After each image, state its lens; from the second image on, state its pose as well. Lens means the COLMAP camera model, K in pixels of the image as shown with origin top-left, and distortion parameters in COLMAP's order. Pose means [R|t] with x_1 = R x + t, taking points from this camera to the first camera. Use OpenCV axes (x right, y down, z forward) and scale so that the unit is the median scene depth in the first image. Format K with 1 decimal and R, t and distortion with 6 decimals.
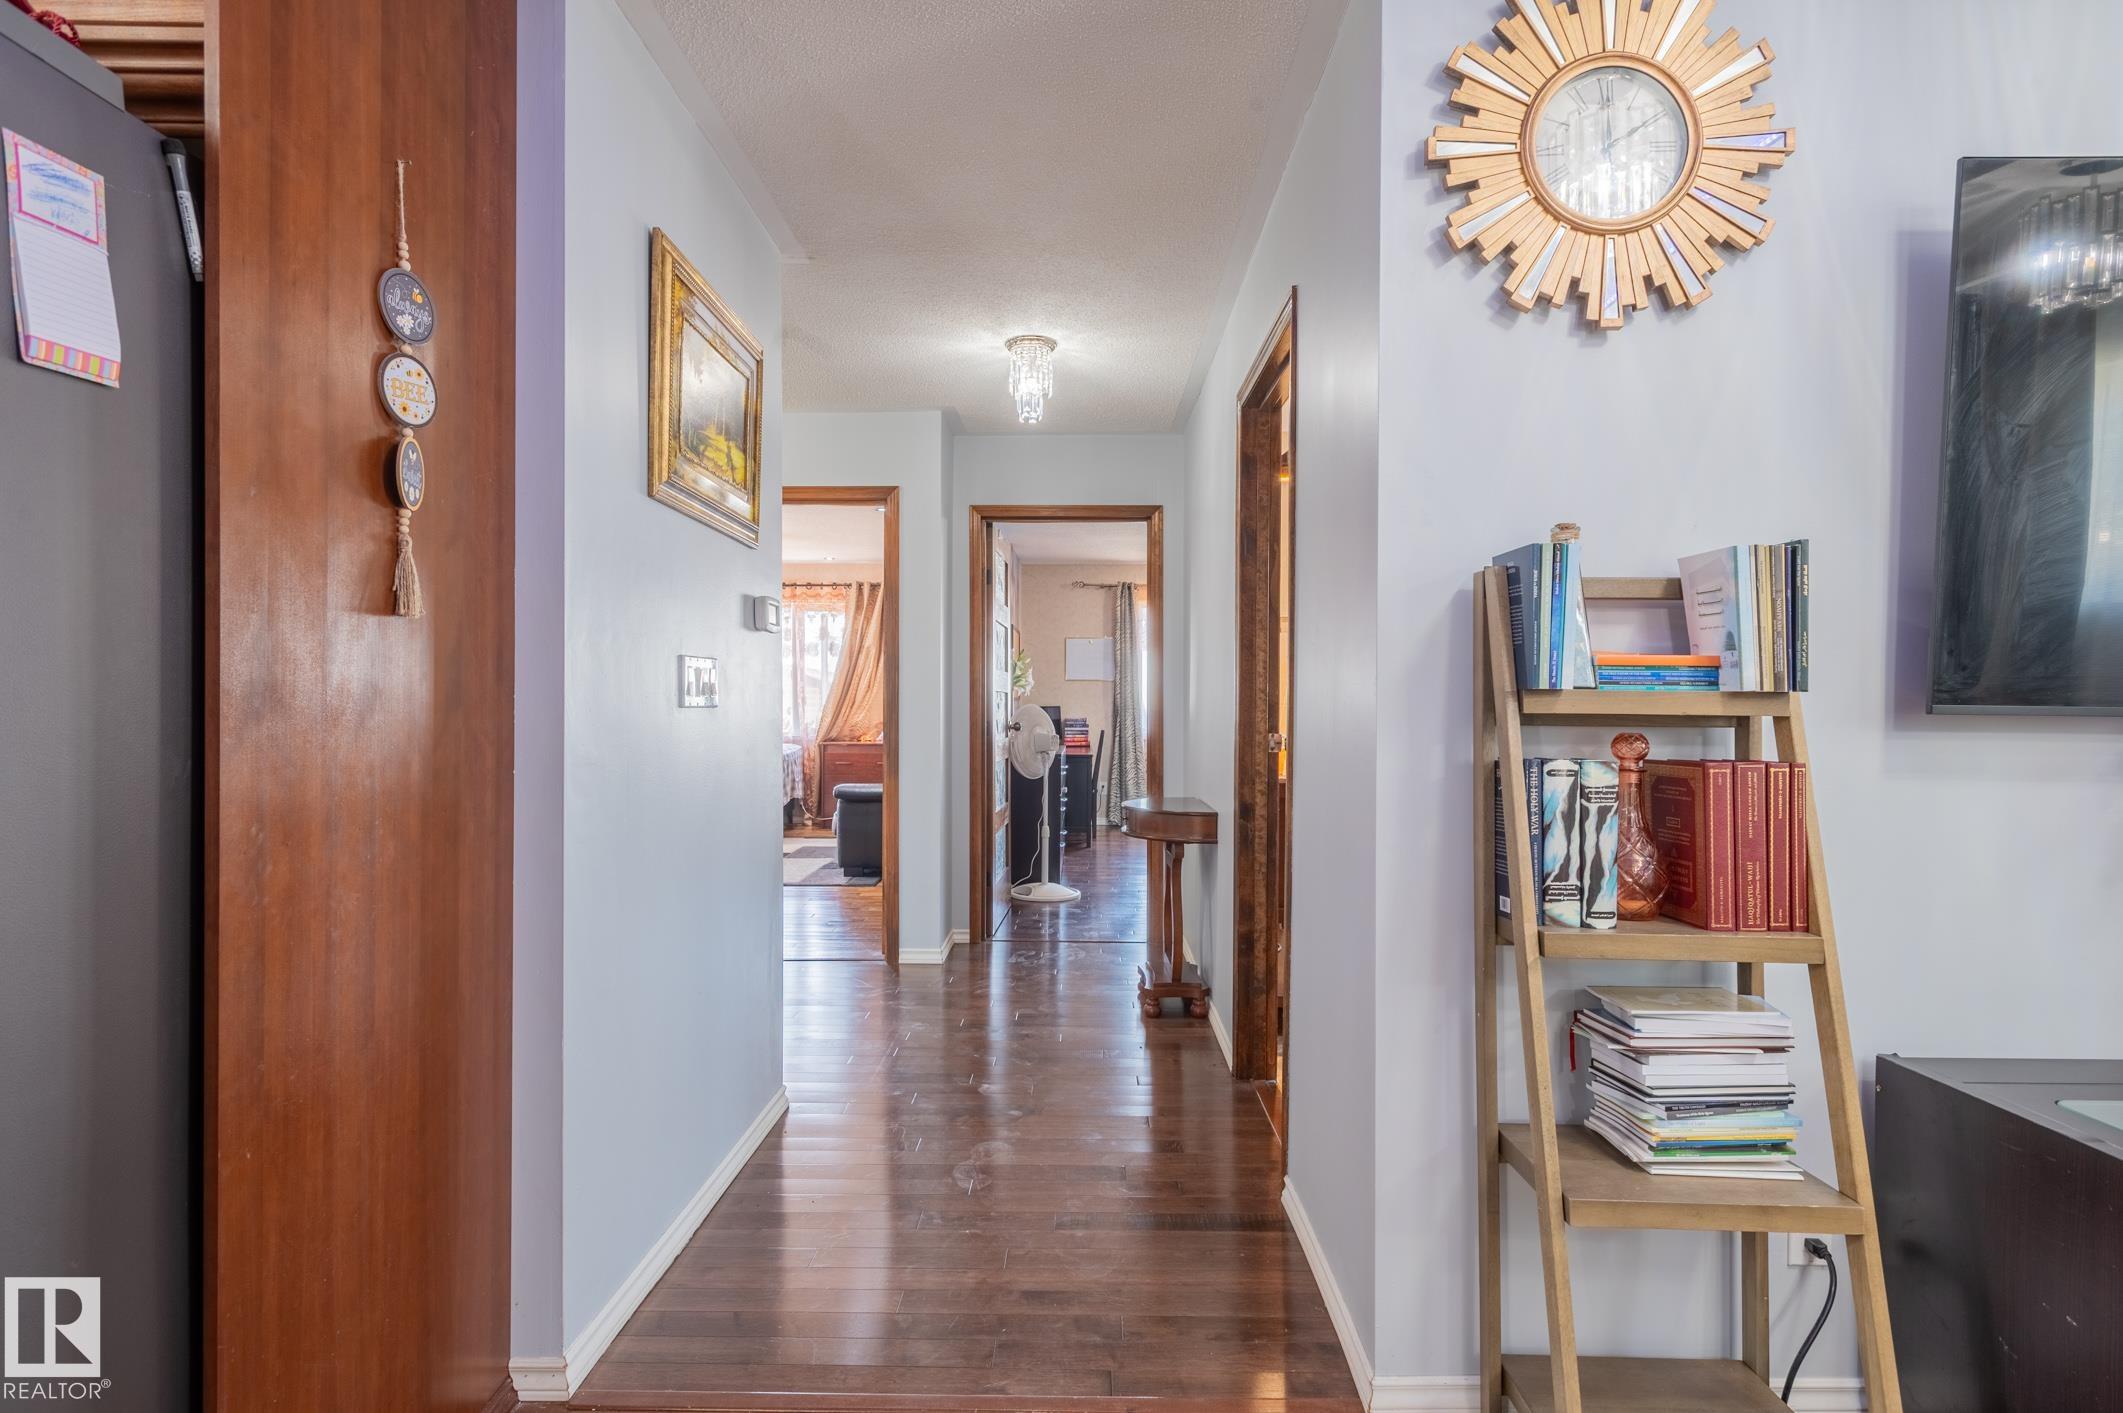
lens RADIAL K [[1097.0, 0, 1068.7], [0, 1097.0, 705.4], [0, 0, 1]] dist [0.005766, -0.000825]
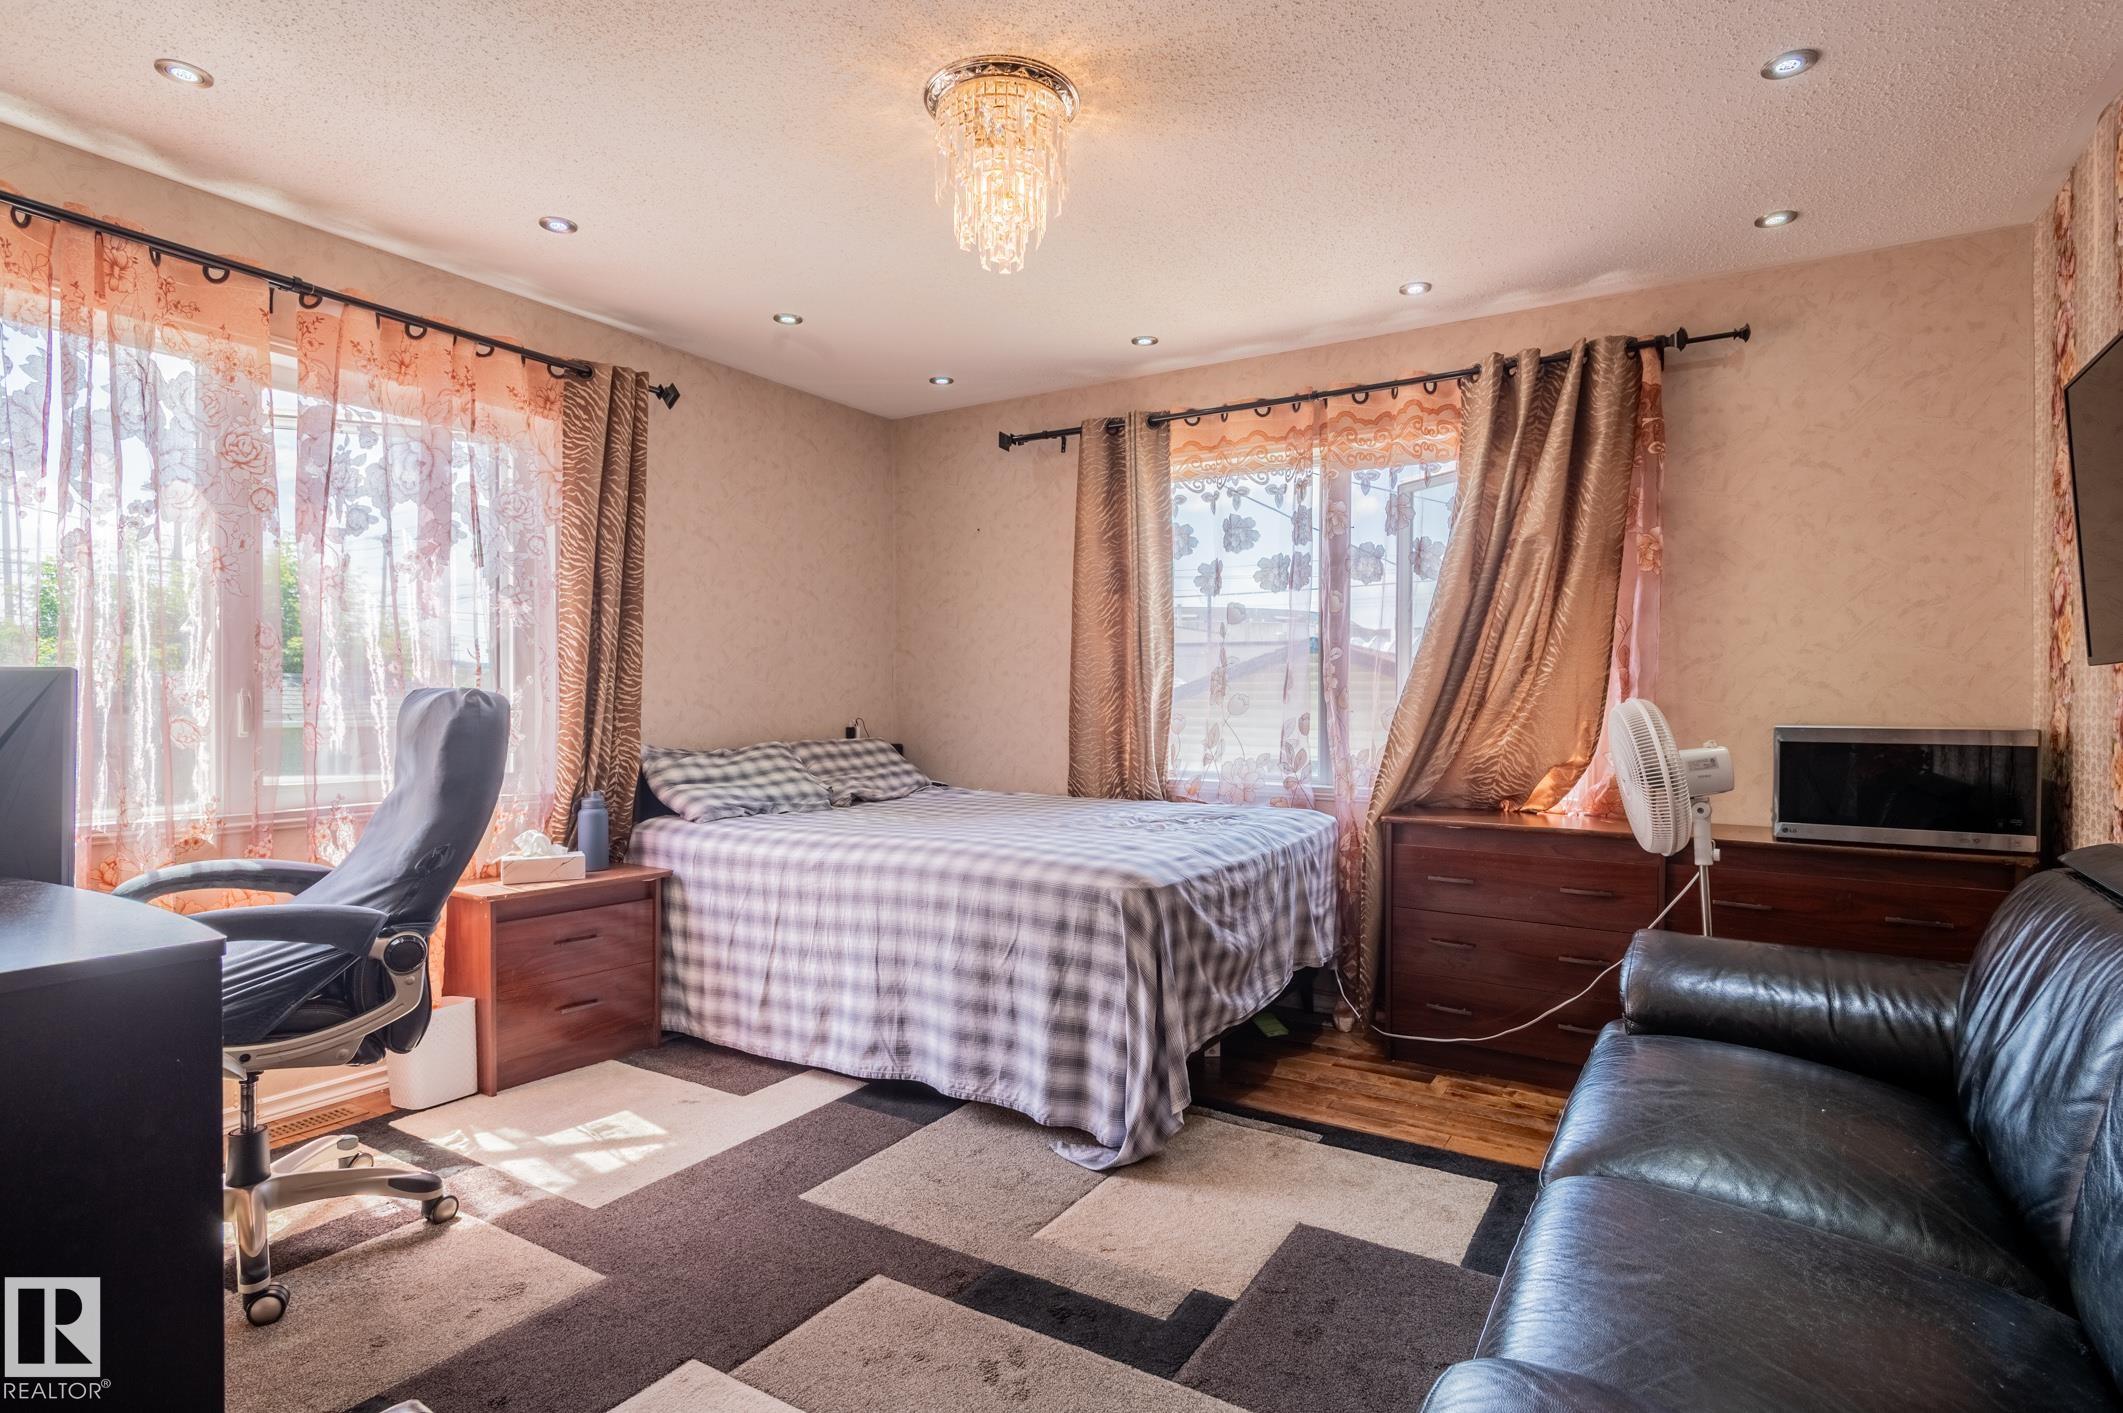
lens RADIAL K [[1097.0, 0, 1065.9], [0, 1097.0, 715.8], [0, 0, 1]] dist [0.005766, -0.000825]
pose [[0.861168, 0.011283, -0.508195, -0.131489], [-0.009422, 0.999936, 0.006236, 0.000646], [0.508233, -0.000582, 0.861220, 0.627395]]
